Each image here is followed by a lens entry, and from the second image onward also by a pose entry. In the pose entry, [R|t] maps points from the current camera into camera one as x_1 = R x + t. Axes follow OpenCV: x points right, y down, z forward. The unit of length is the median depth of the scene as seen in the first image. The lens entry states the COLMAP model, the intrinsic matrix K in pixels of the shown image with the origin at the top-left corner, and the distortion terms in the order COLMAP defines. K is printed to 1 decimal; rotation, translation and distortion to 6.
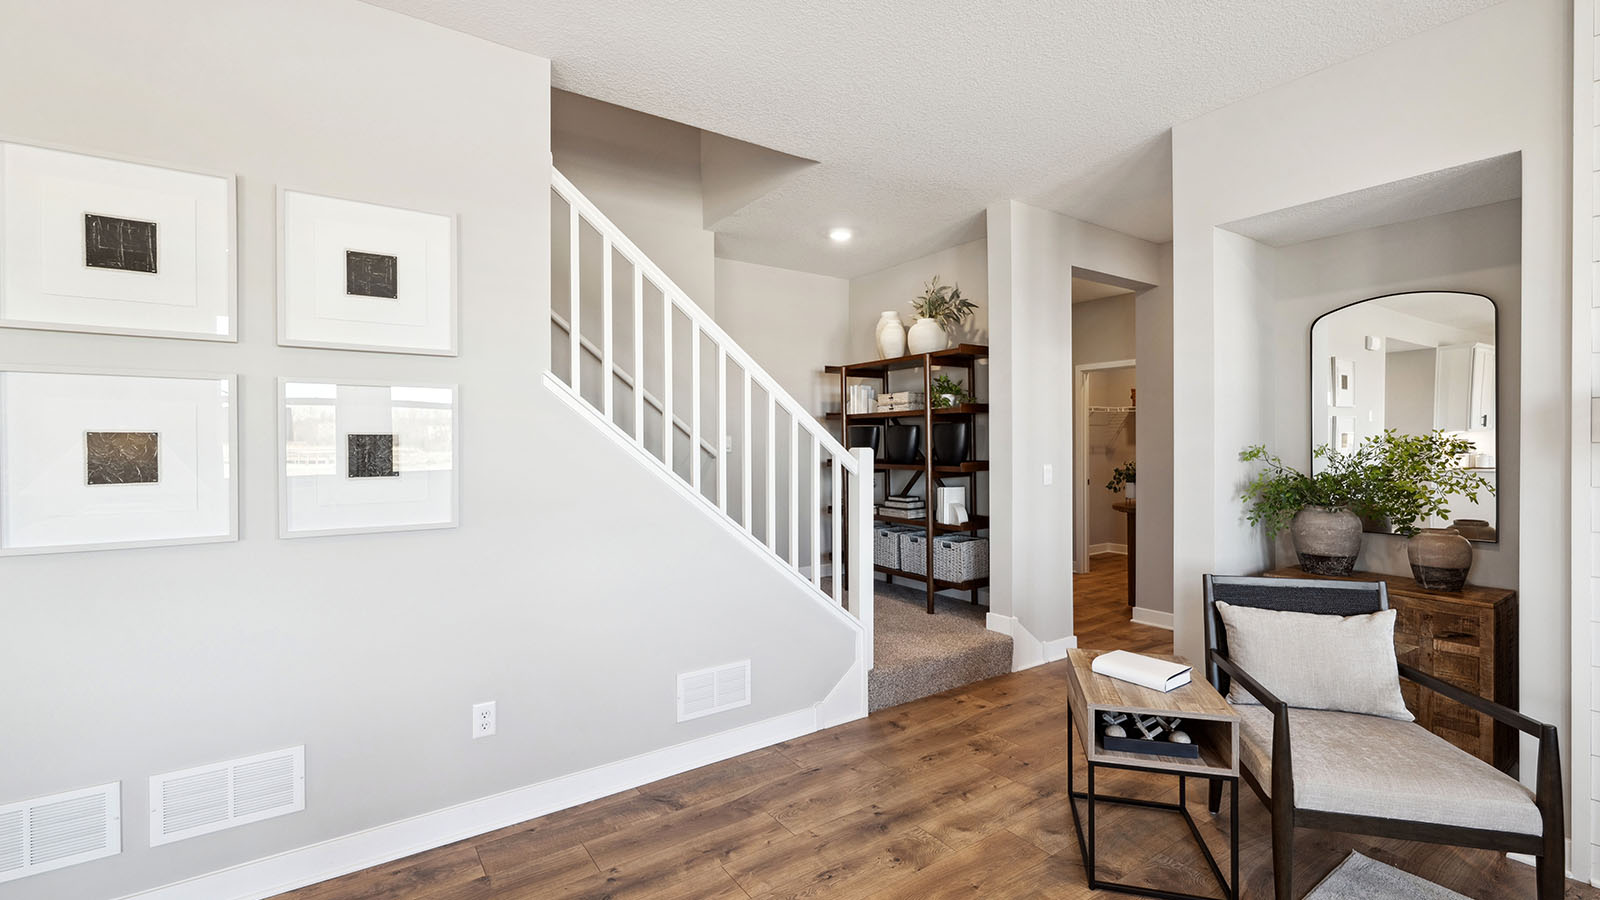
lens RADIAL K [[692.1, 0, 800.0], [0, 692.1, 450.0], [0, 0, 1]] dist [0.000544, 0.000347]
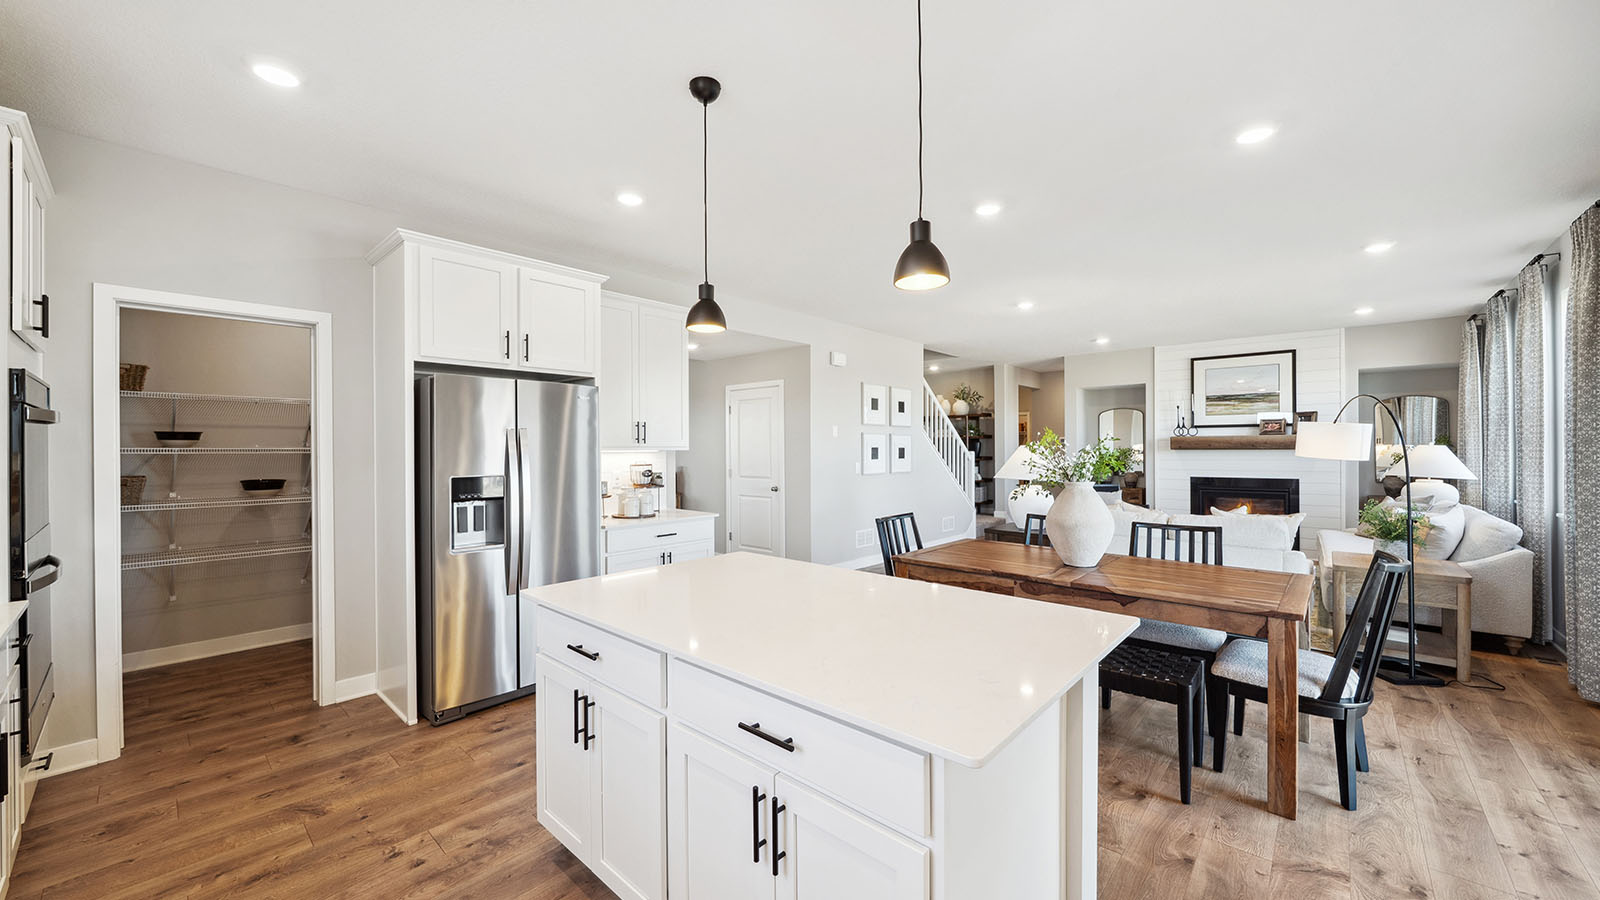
lens RADIAL K [[605.7, 0, 800.0], [0, 605.7, 450.0], [0, 0, 1]] dist [-0.000761, -0.000051]
pose [[0.971437, 0.001237, 0.237295, -1.201729], [0.000703, 0.999967, -0.008089, 0.011956], [-0.237297, 0.008025, 0.971404, -1.326065]]
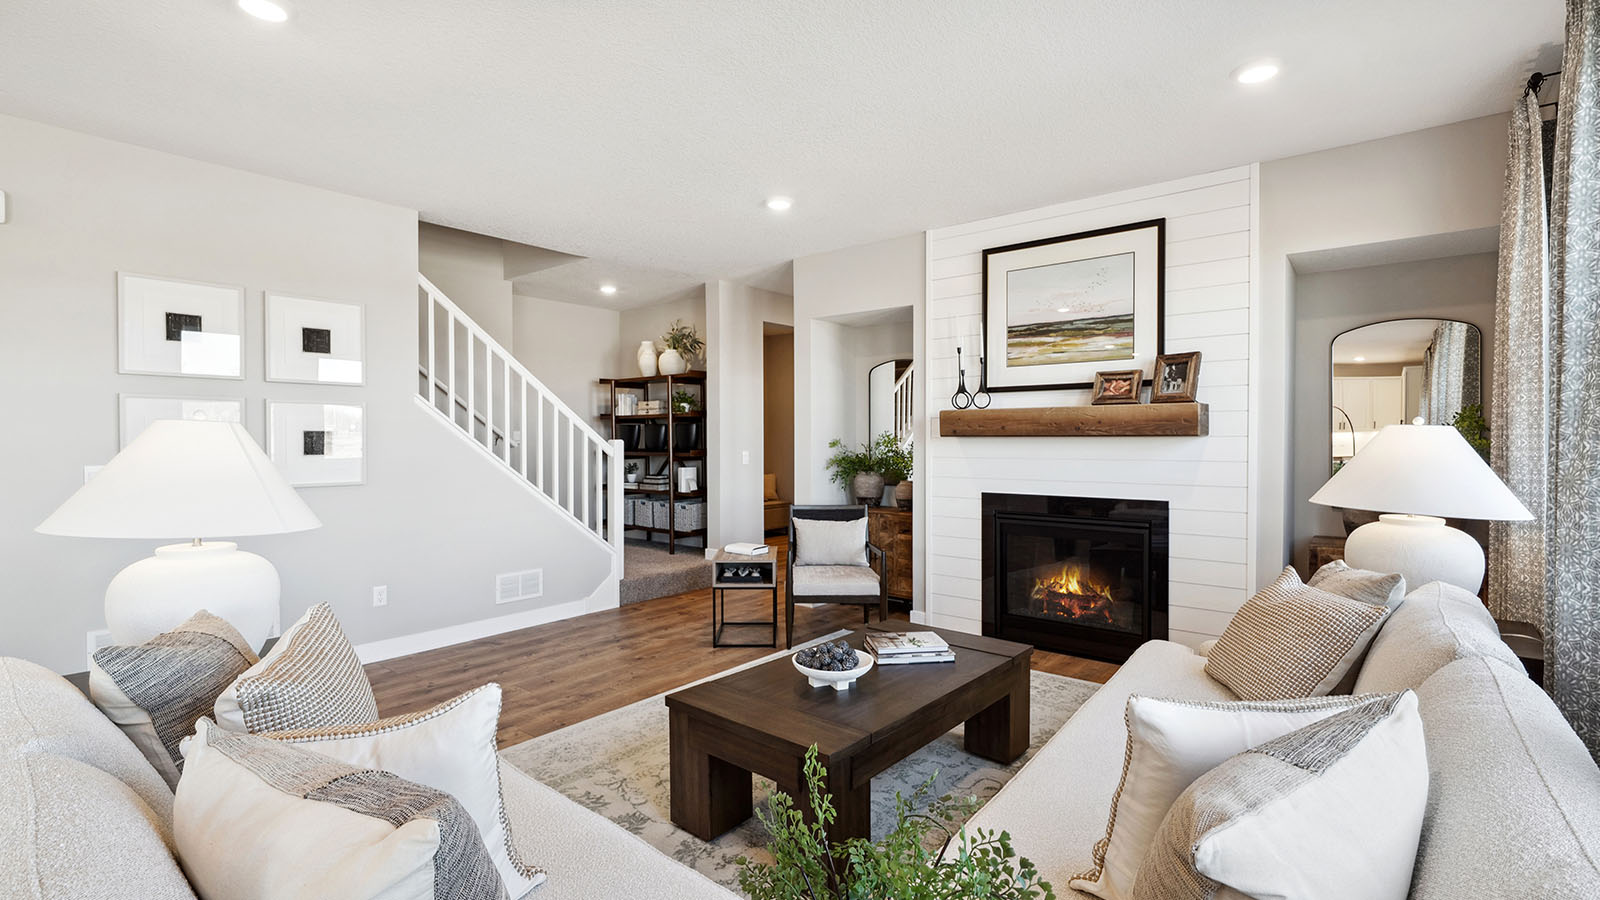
lens RADIAL K [[729.0, 0, 800.0], [0, 729.0, 450.0], [0, 0, 1]] dist [0.001153, -0.000127]
pose [[0.961926, -0.001086, 0.273309, 0.036382], [-0.000942, 0.999973, 0.007286, 0.007293], [-0.273309, -0.007266, 0.961899, -0.682856]]
